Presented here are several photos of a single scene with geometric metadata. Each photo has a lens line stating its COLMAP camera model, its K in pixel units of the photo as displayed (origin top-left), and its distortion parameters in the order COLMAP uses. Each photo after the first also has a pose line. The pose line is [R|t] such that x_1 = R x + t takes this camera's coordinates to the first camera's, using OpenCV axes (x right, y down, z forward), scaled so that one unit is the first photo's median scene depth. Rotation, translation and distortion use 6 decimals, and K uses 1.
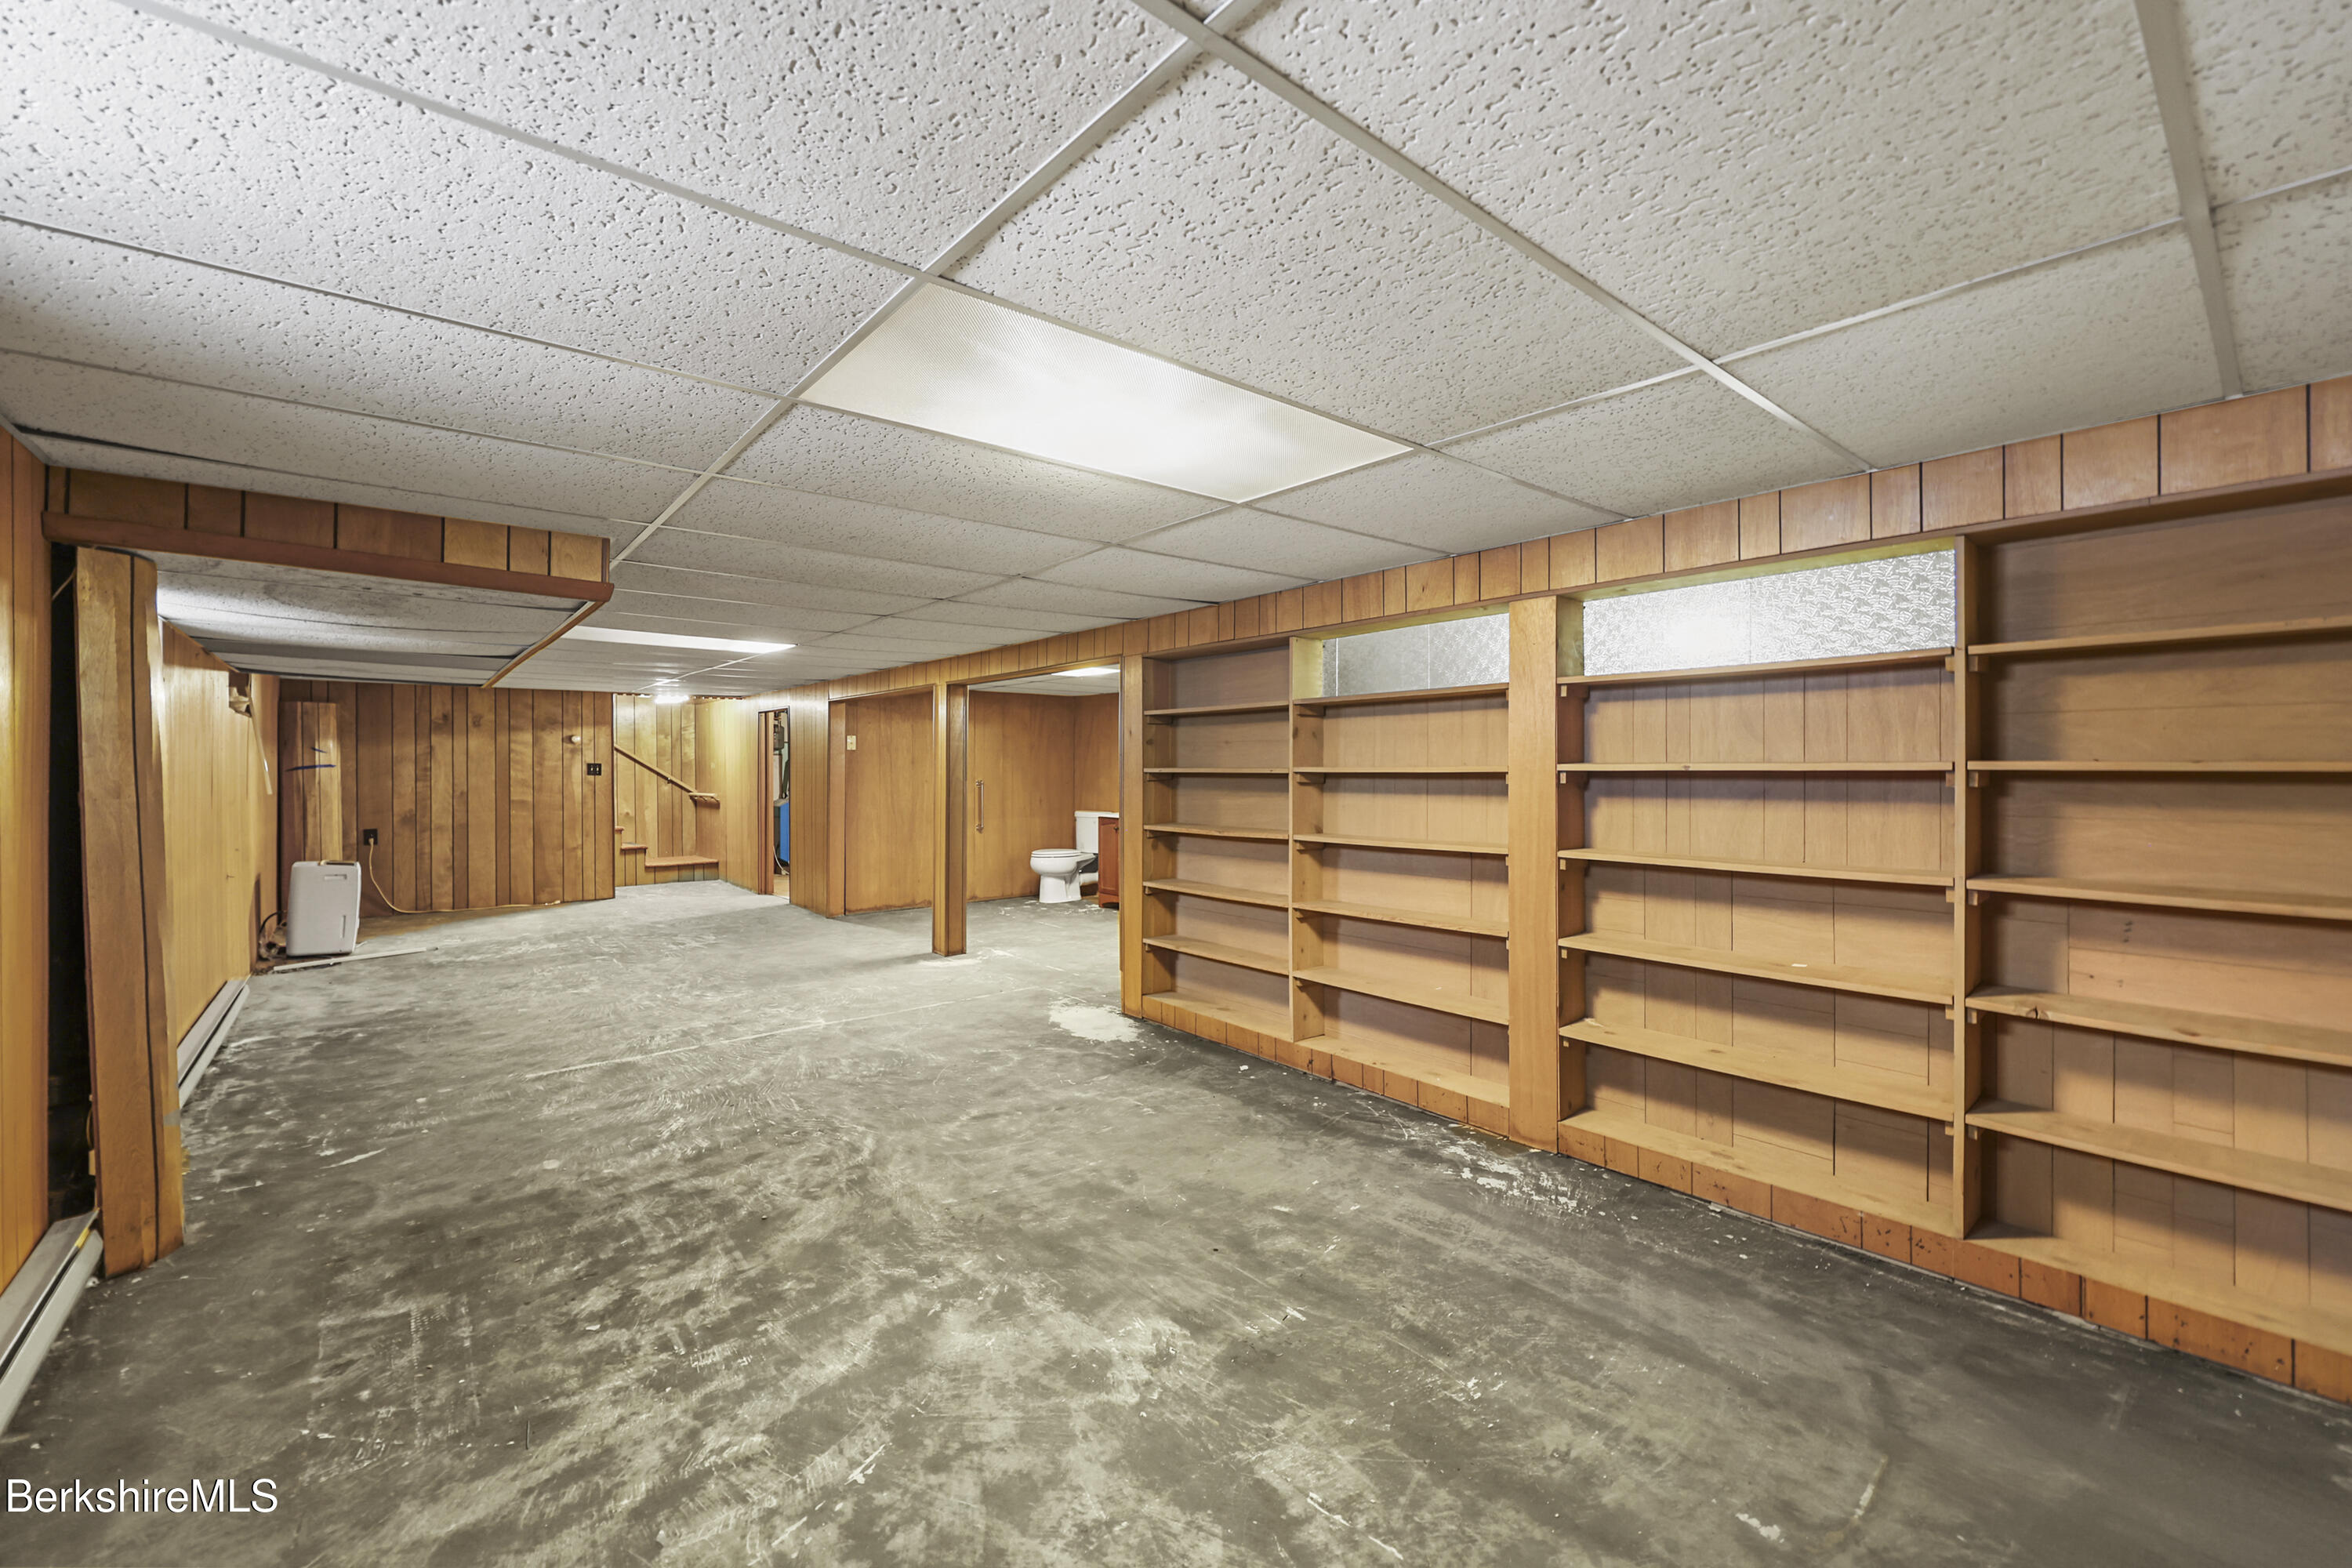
lens RADIAL K [[944.4, 0, 1190.4], [0, 944.4, 776.7], [0, 0, 1]] dist [-0.002067, -0.000184]
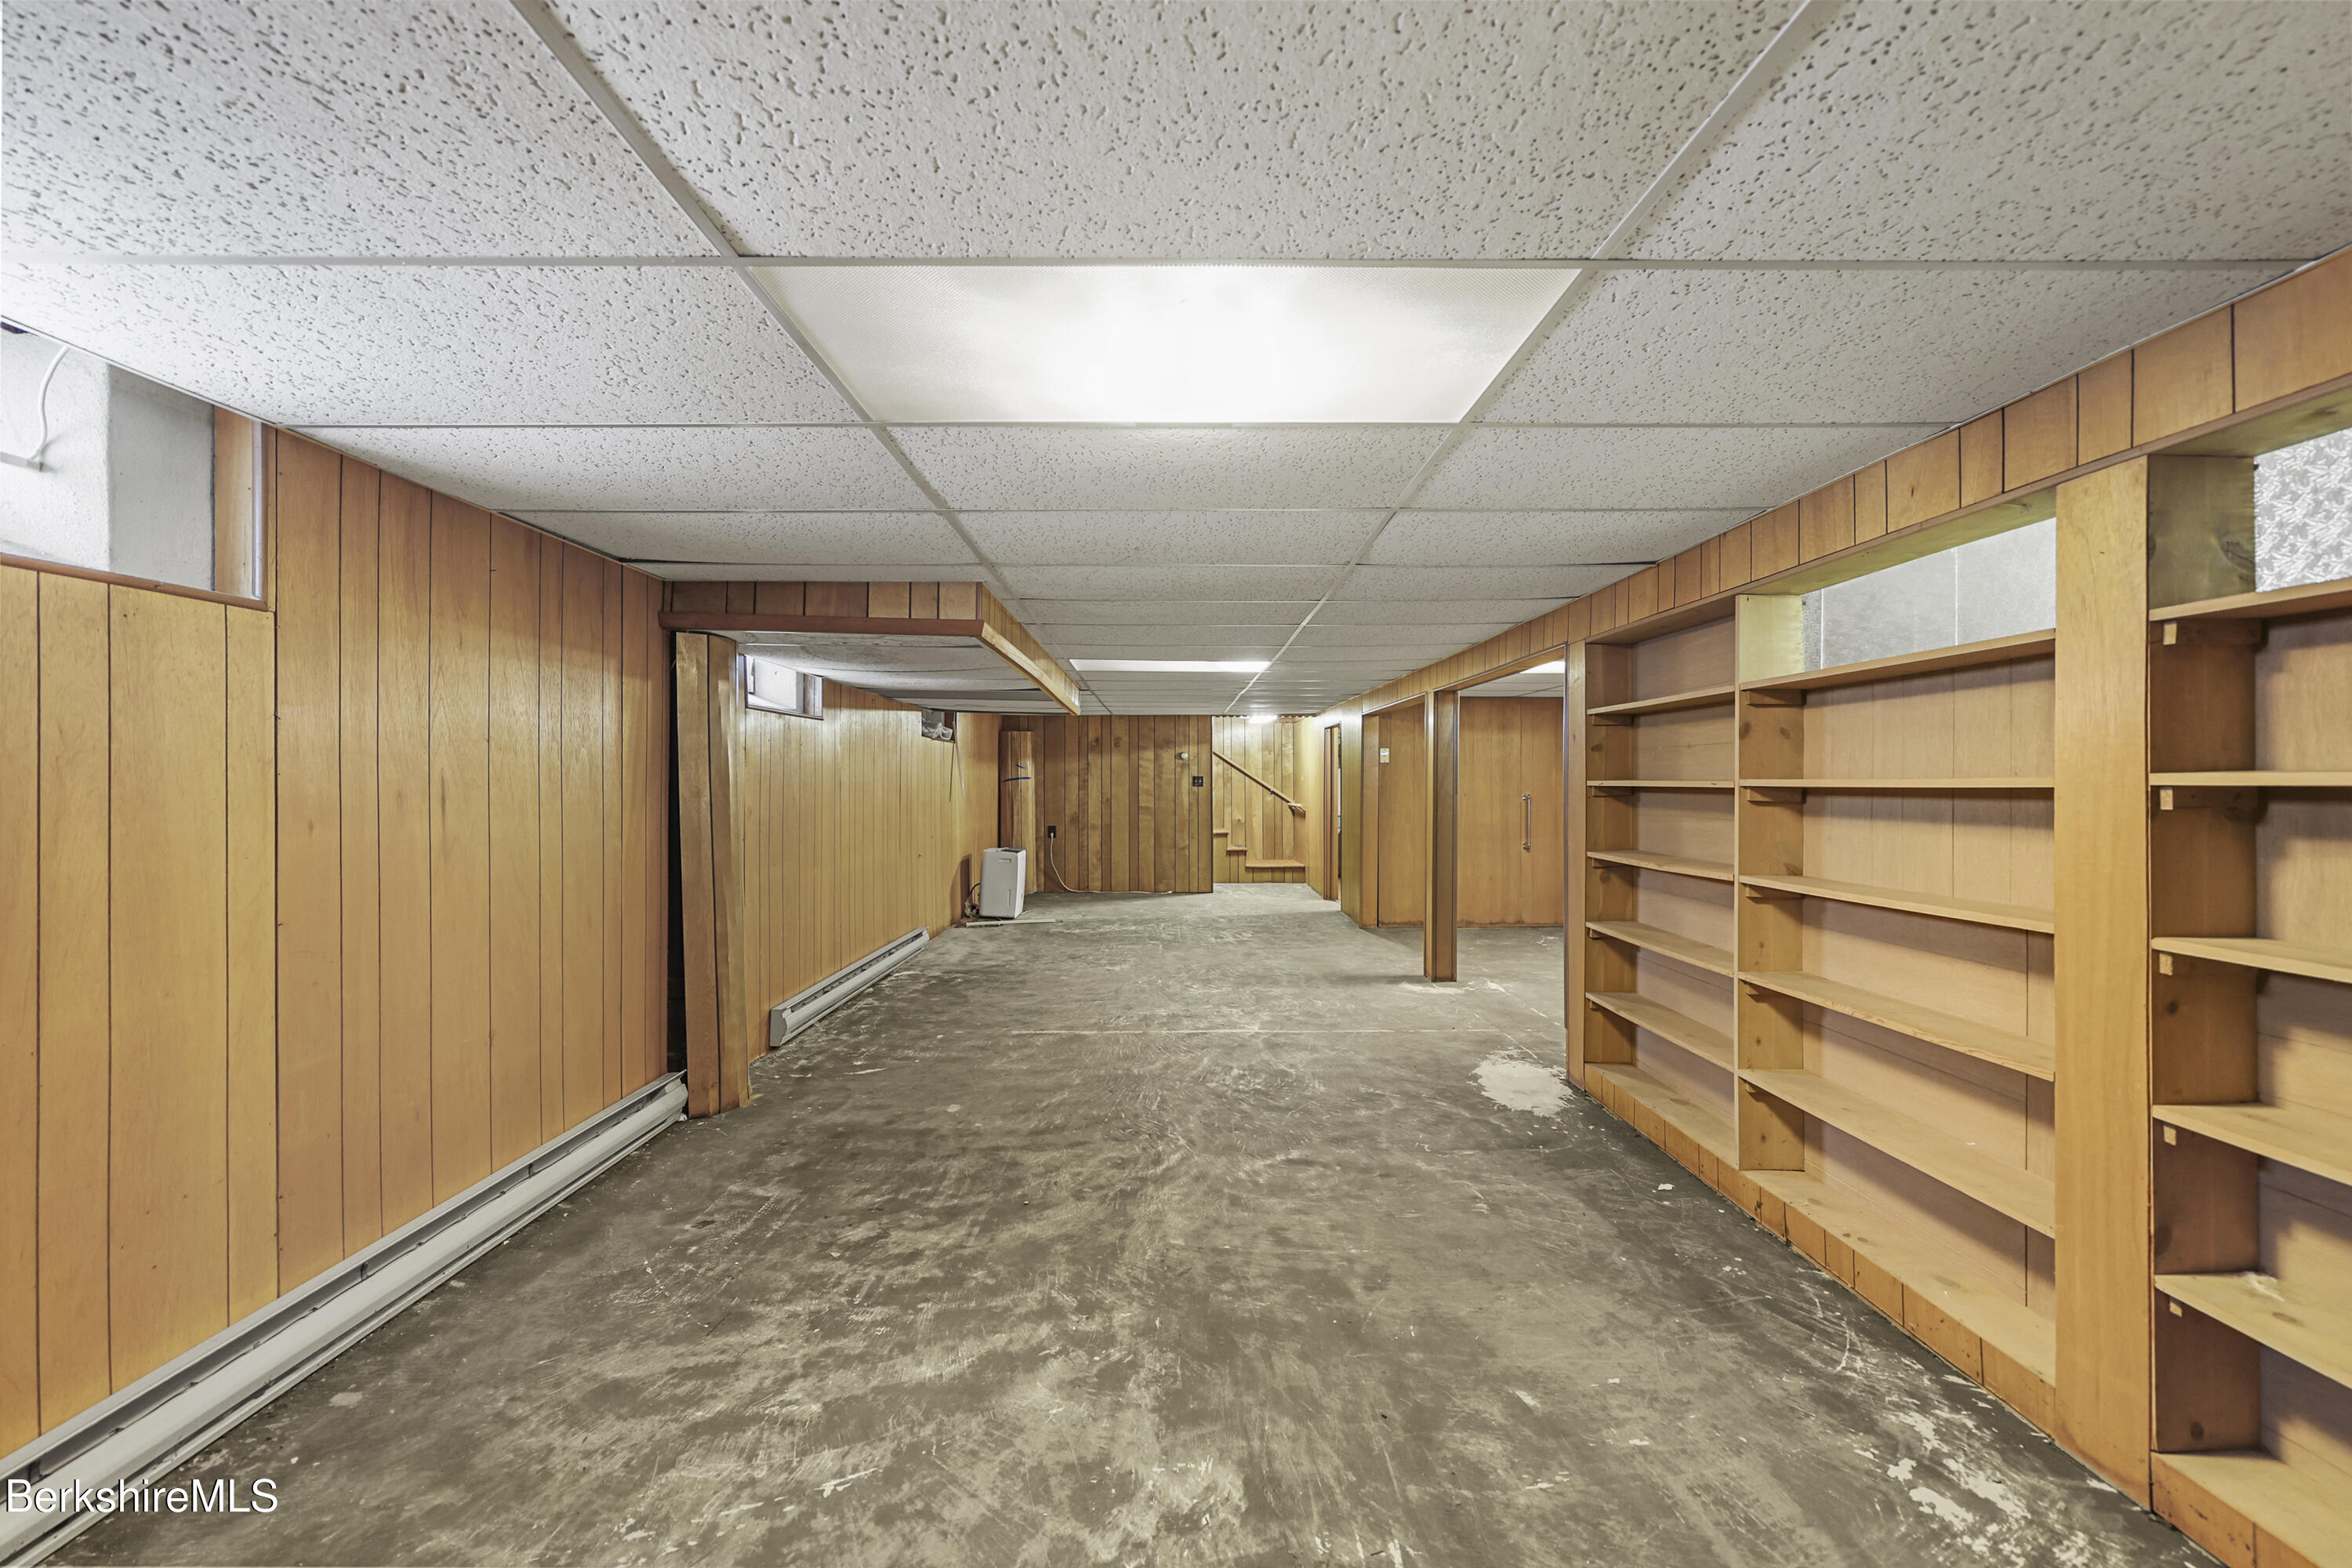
lens RADIAL K [[944.4, 0, 1180.3], [0, 944.4, 782.1], [0, 0, 1]] dist [-0.002067, -0.000184]
pose [[0.772832, 0.003364, -0.634602, 0.298294], [-0.008993, 0.999944, -0.005651, -0.000240], [0.634547, 0.010075, 0.772819, 0.243085]]
